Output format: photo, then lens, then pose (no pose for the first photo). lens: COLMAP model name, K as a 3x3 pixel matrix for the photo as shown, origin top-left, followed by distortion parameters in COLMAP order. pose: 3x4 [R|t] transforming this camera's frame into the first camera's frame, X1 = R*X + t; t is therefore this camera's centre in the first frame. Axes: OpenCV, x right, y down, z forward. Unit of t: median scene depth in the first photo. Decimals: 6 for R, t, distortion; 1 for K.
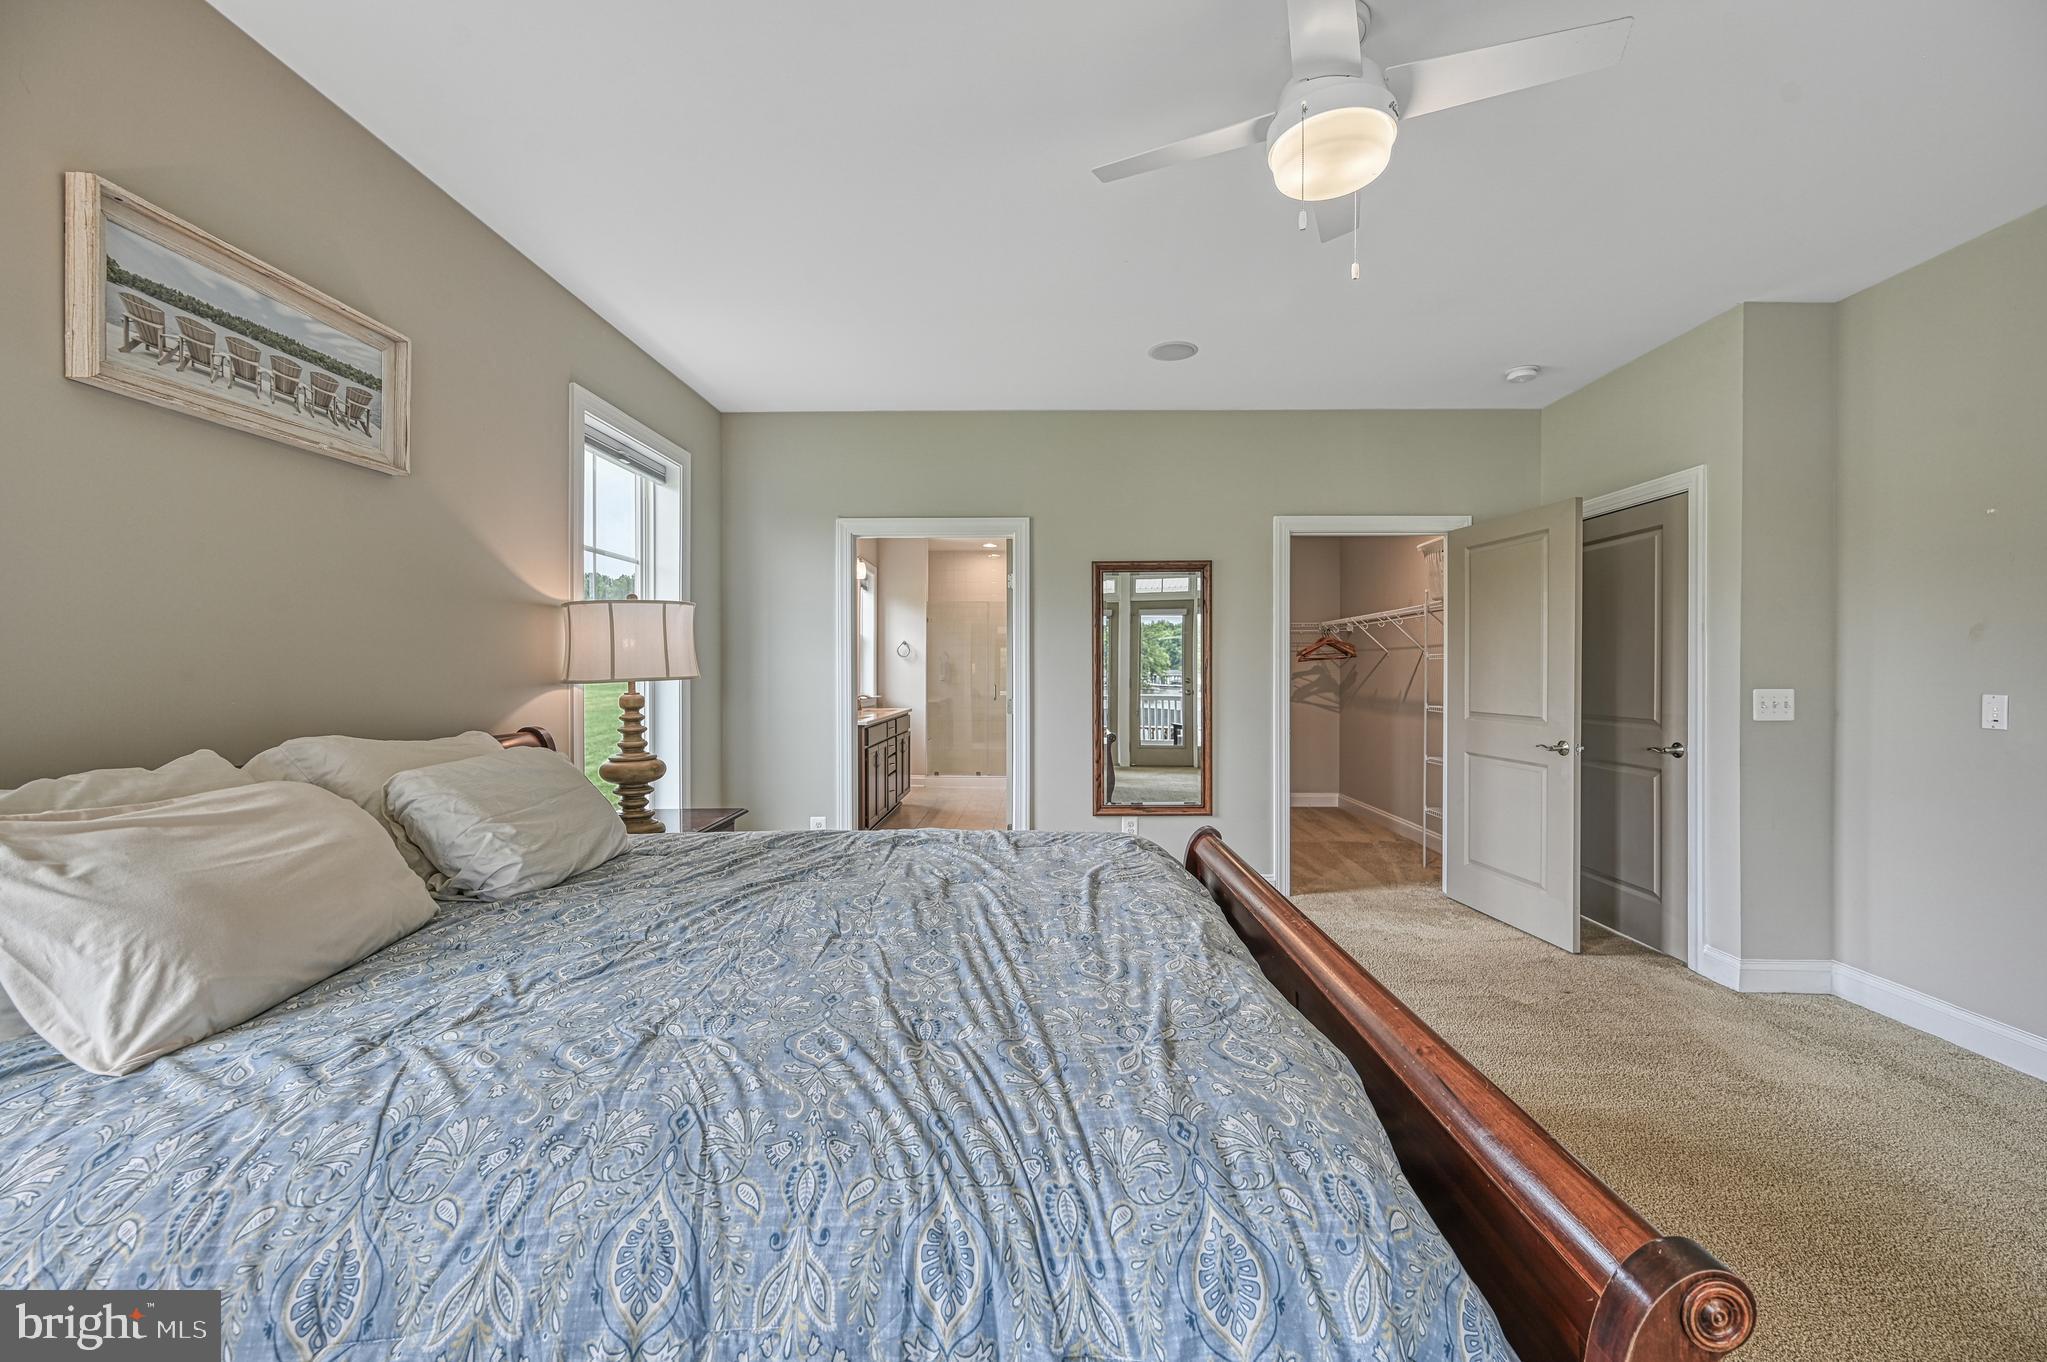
lens RADIAL K [[811.6, 0, 1043.6], [0, 811.6, 670.8], [0, 0, 1]] dist [0.002857, -0.000160]
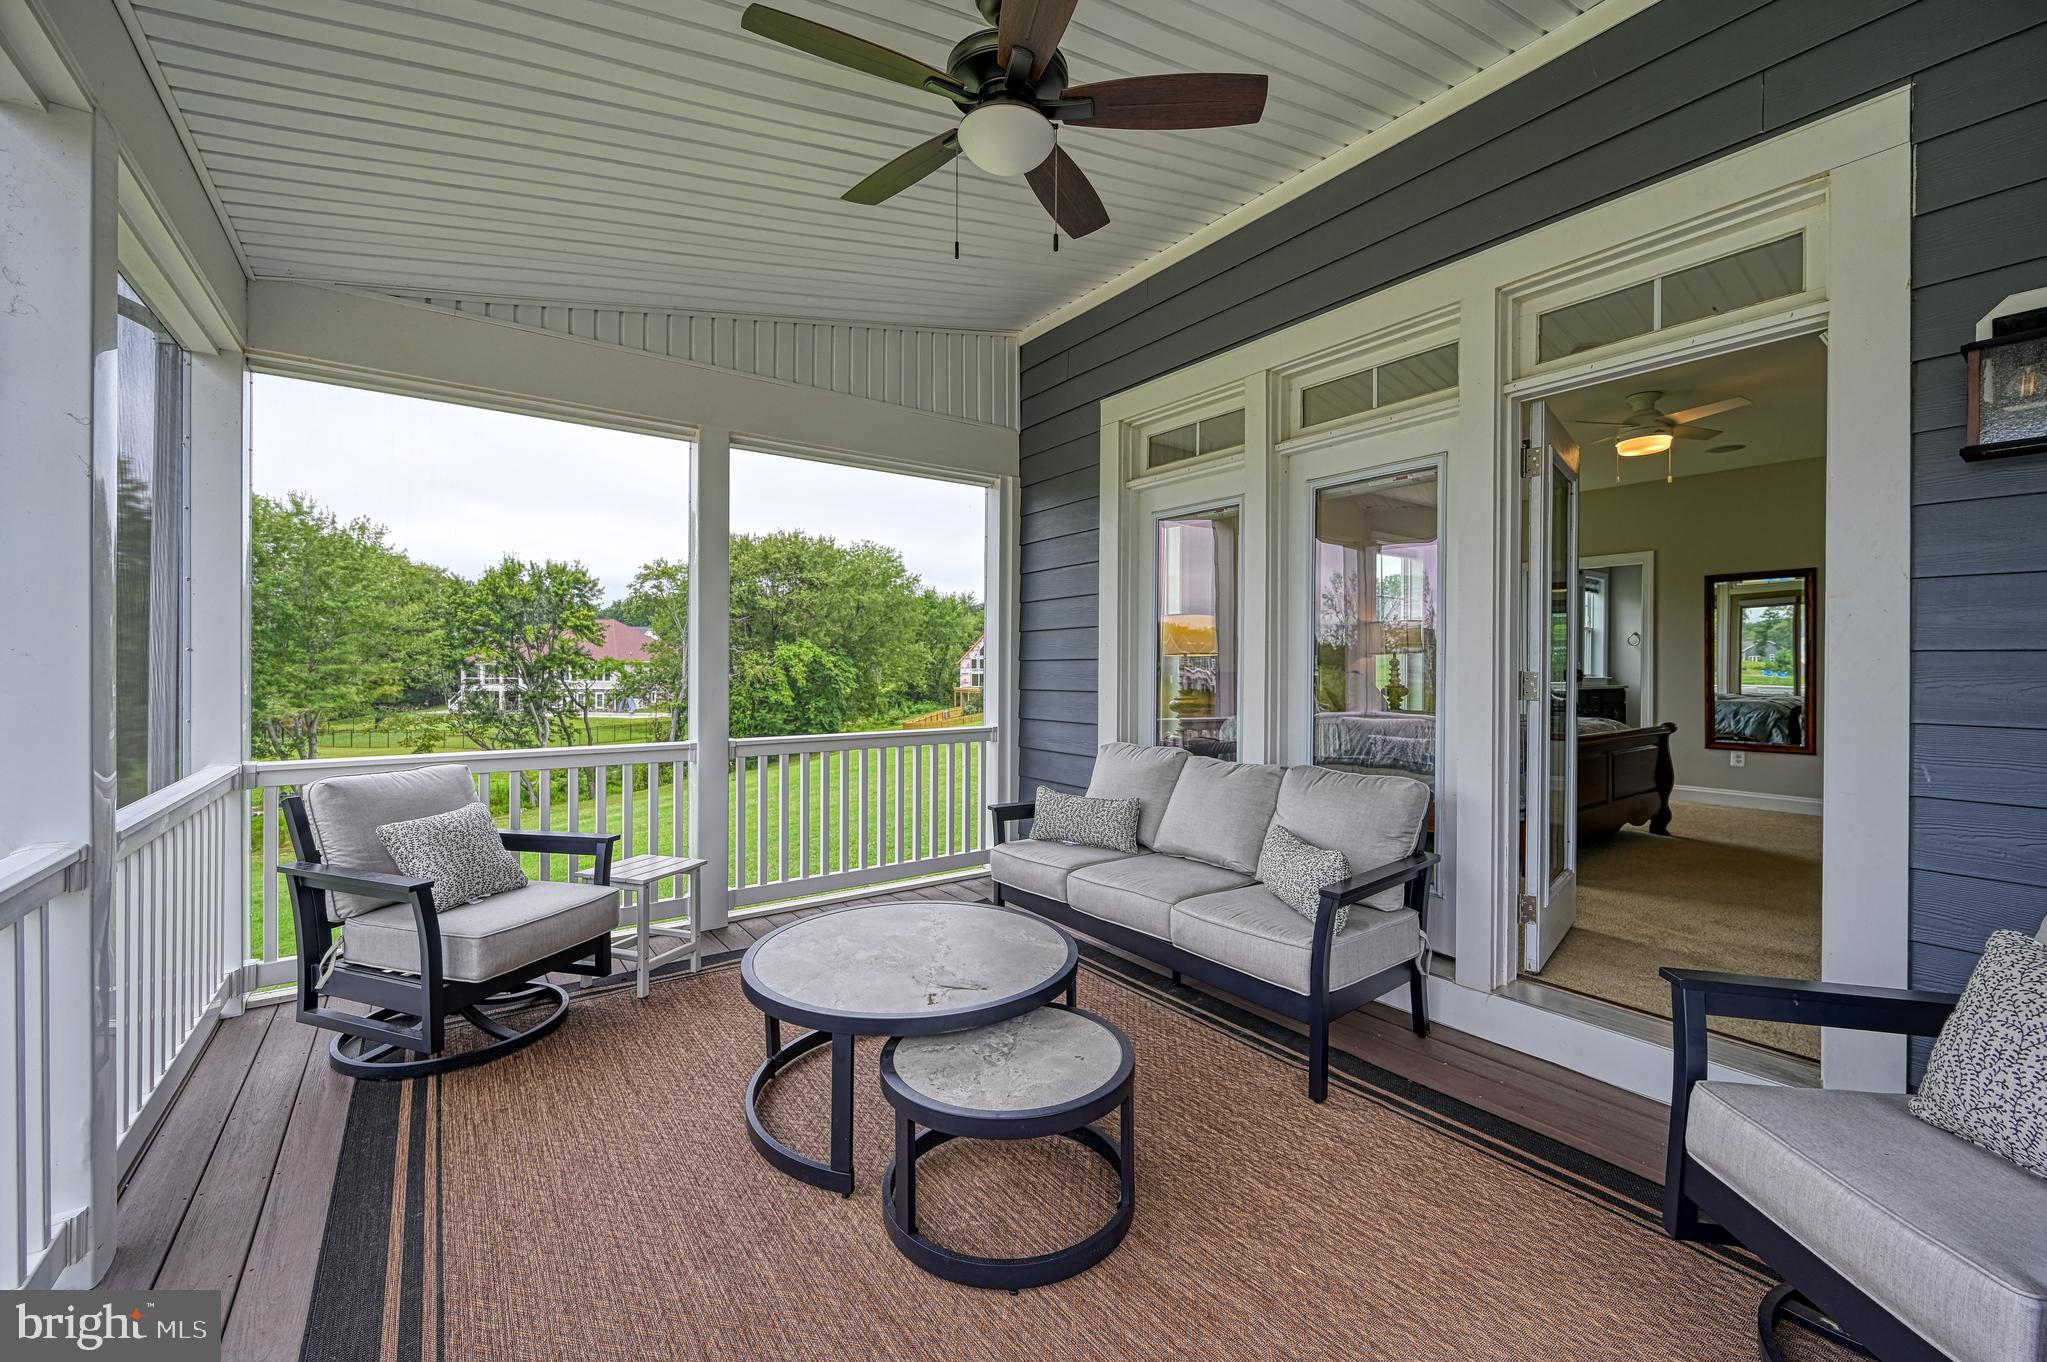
lens RADIAL K [[811.6, 0, 1024.1], [0, 811.6, 671.2], [0, 0, 1]] dist [0.002857, -0.000160]
pose [[0.600898, 0.006276, -0.799301, 0.756941], [-0.006627, 0.999974, 0.002870, 0.066342], [0.799298, 0.003572, 0.600924, -1.325080]]
